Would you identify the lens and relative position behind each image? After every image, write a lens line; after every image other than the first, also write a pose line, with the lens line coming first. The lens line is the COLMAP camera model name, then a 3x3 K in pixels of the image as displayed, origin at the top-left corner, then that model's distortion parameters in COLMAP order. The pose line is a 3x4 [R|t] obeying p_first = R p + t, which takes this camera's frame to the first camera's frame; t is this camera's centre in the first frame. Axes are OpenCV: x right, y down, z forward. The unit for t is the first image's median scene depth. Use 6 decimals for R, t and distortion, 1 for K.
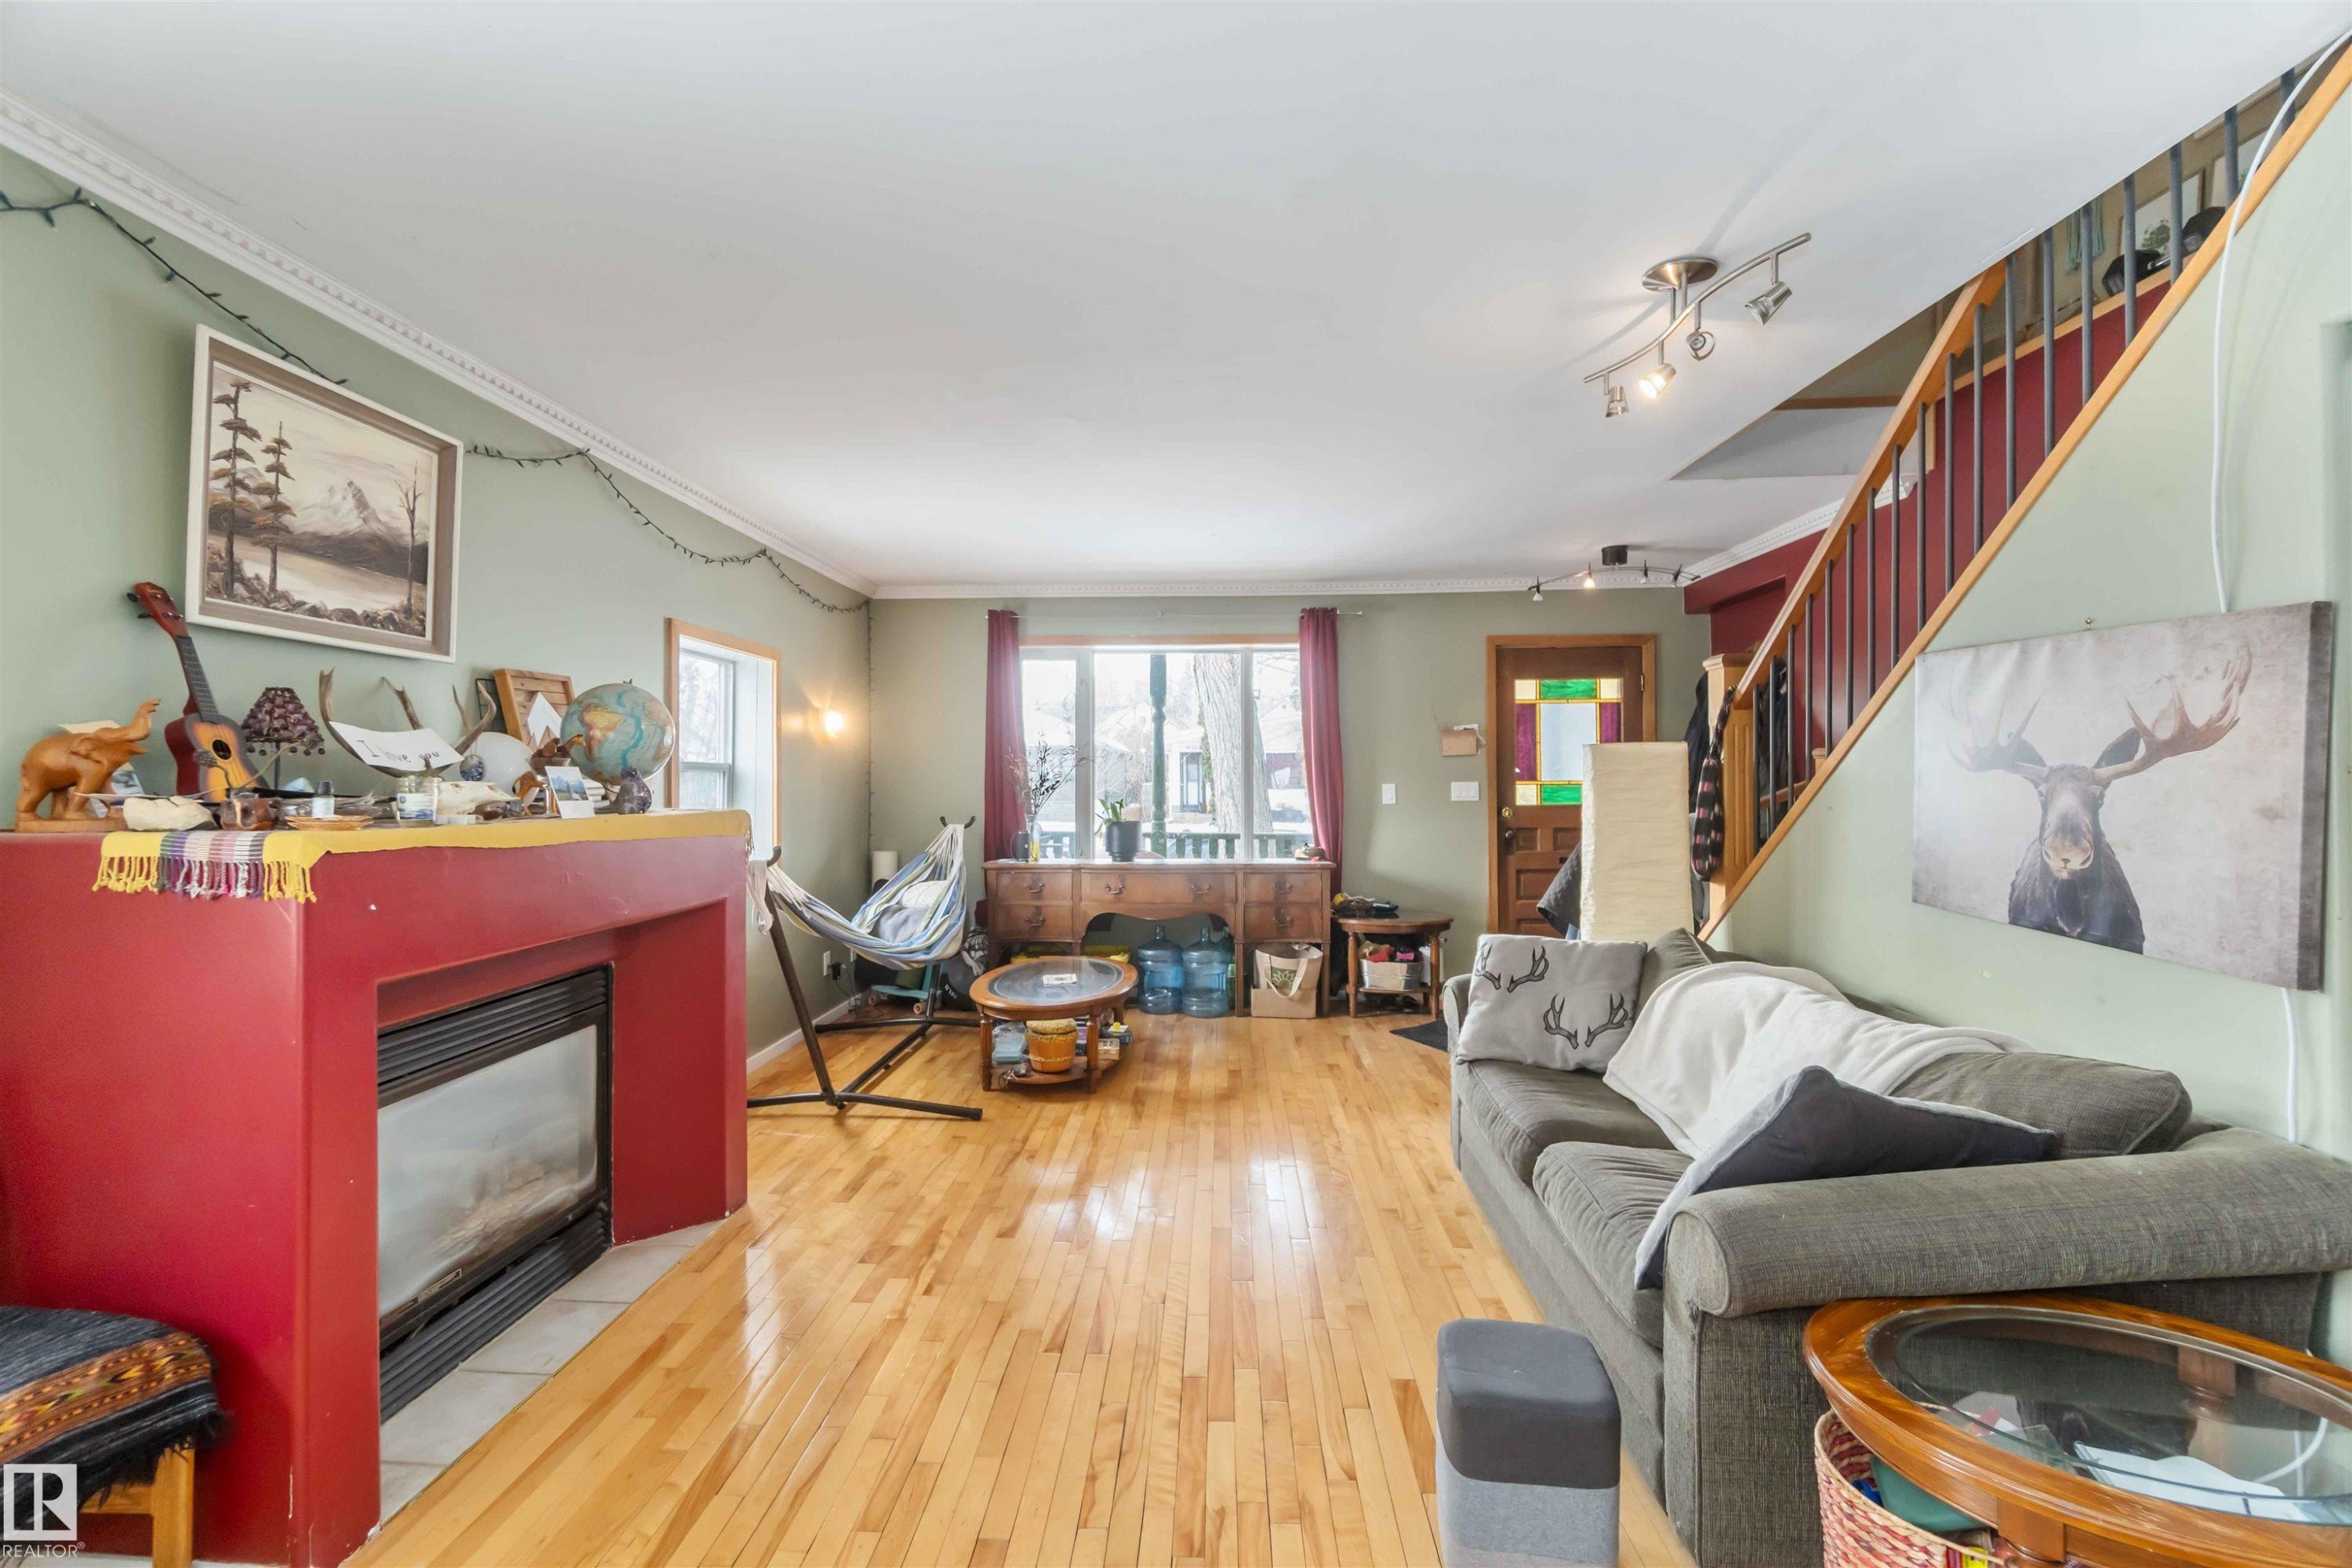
lens RADIAL K [[1040.8, 0, 1169.8], [0, 1040.8, 764.2], [0, 0, 1]] dist [-0.003245, 0.001316]
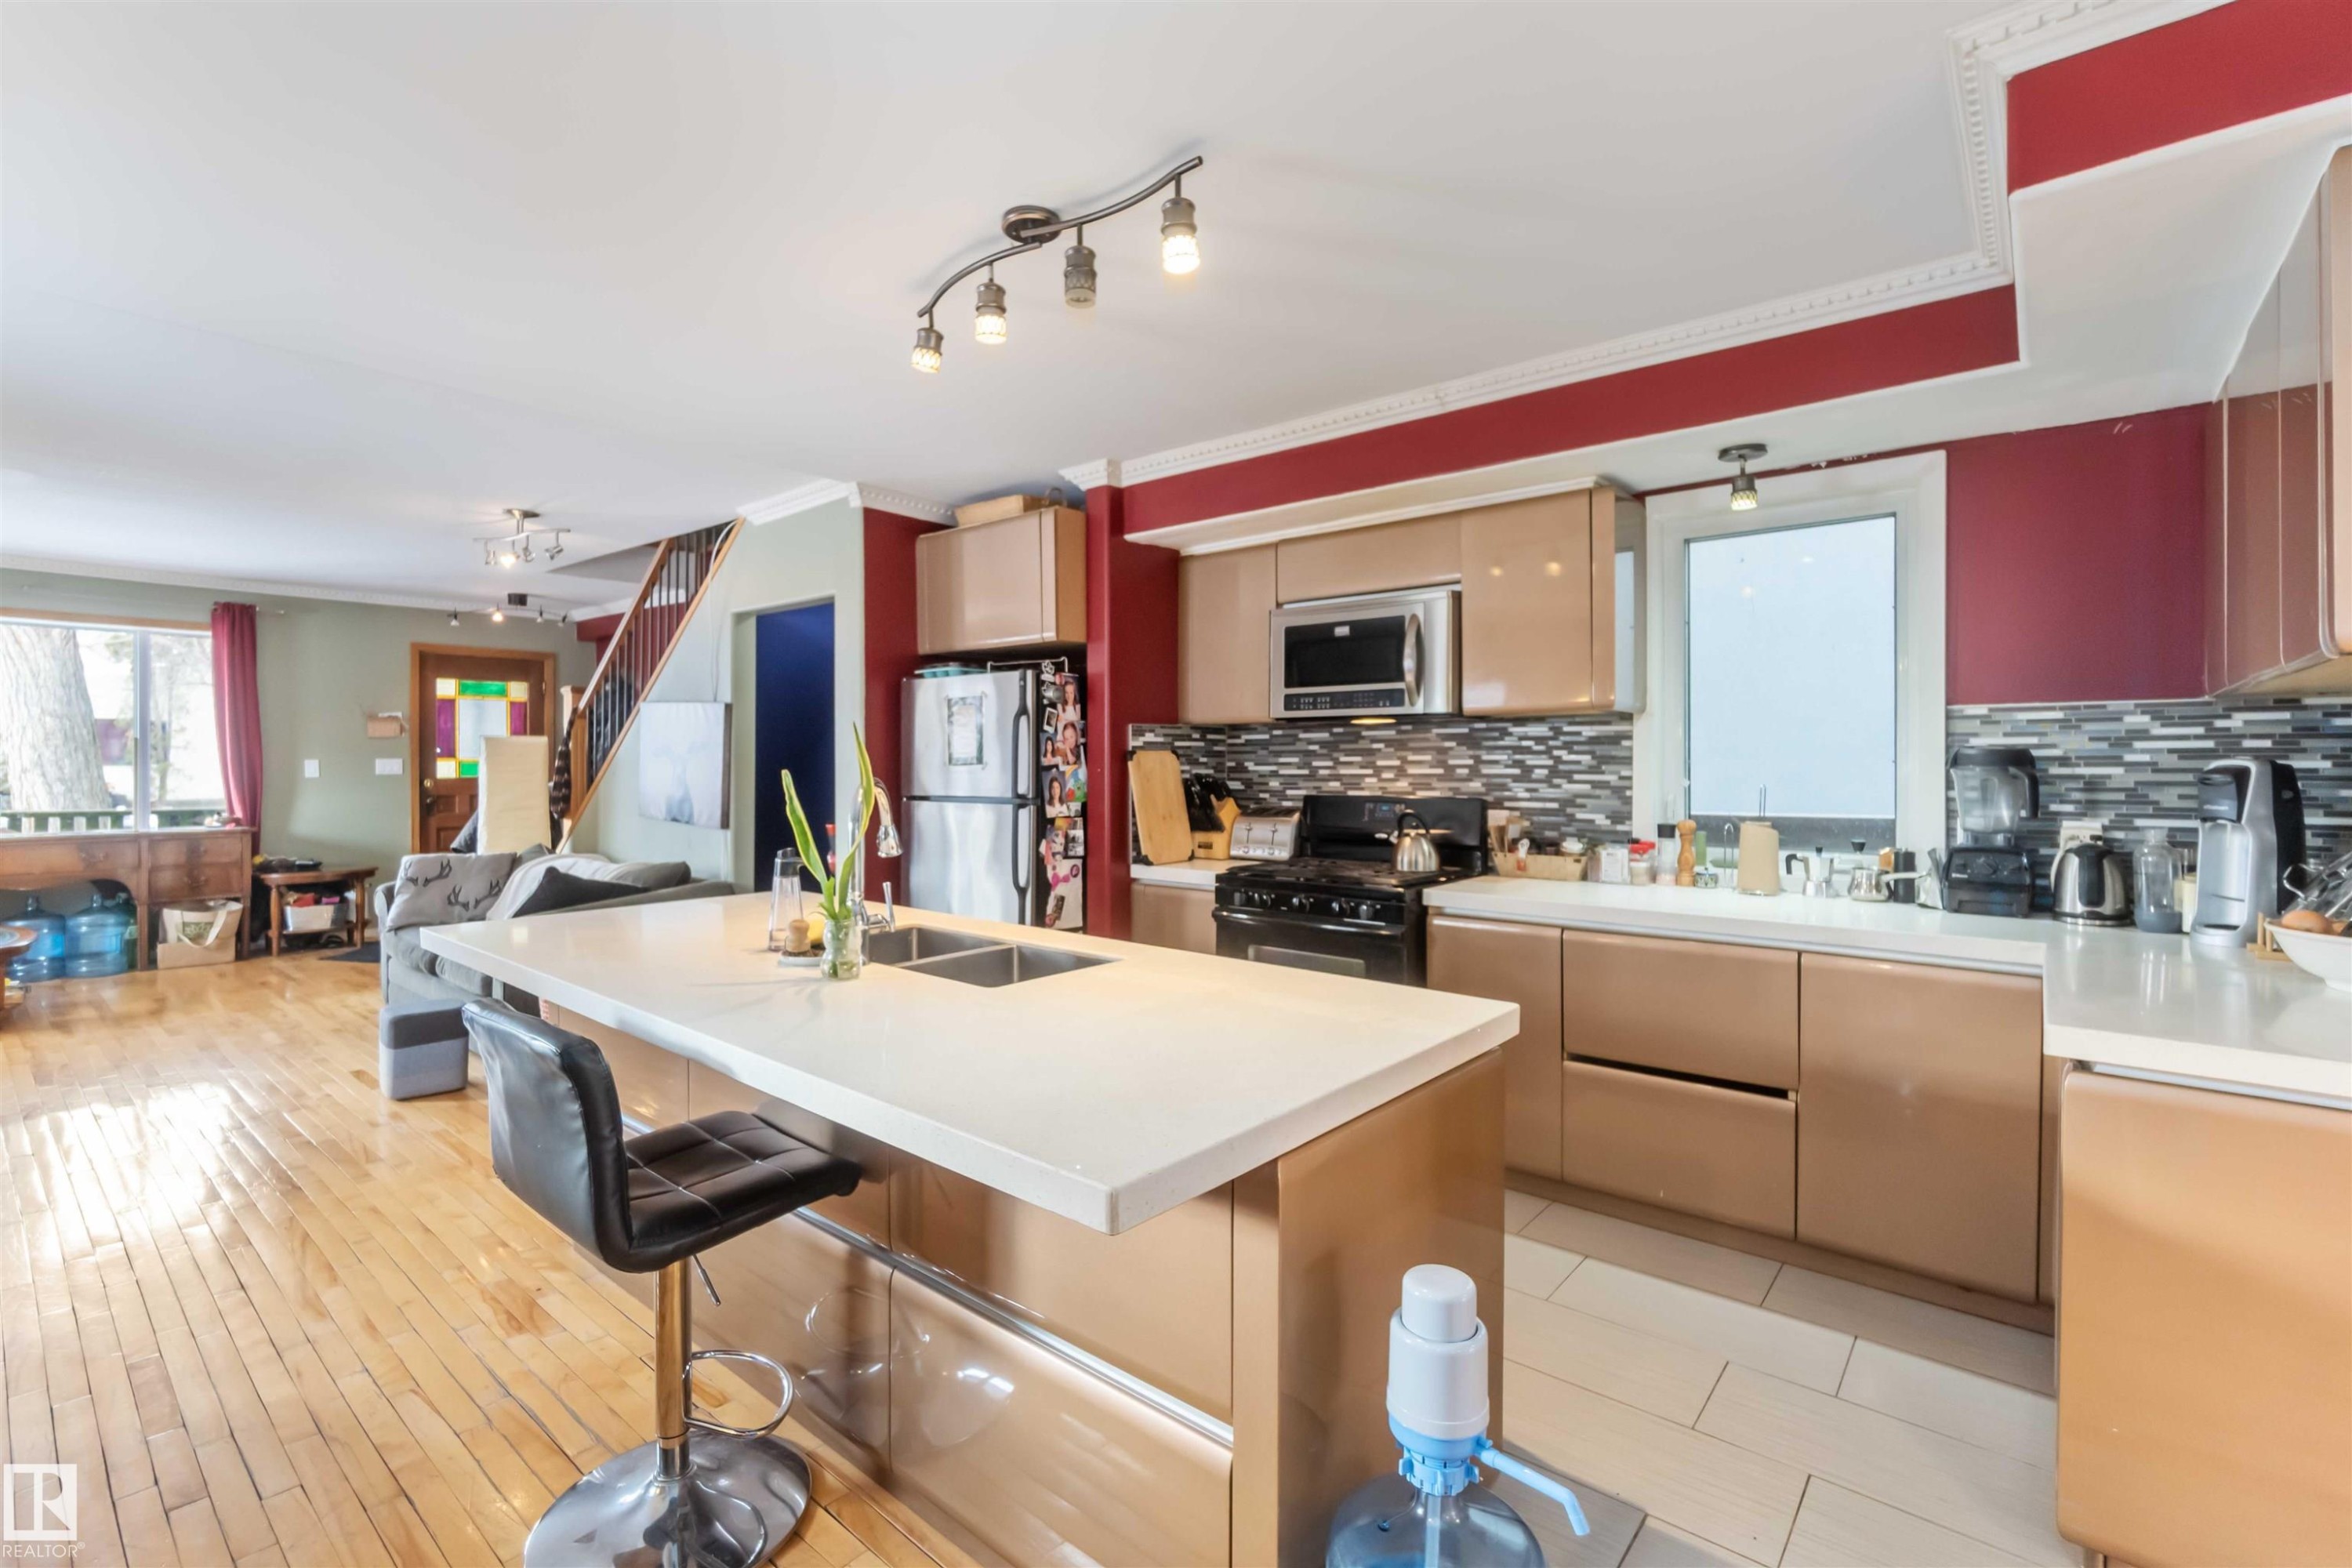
lens RADIAL K [[1032.3, 0, 1164.4], [0, 1032.3, 773.6], [0, 0, 1]] dist [-0.003281, 0.000085]
pose [[0.601372, -0.003646, 0.798961, -0.151728], [-0.019005, 0.999641, 0.018866, -0.007060], [-0.798743, -0.026530, 0.601087, -0.509684]]
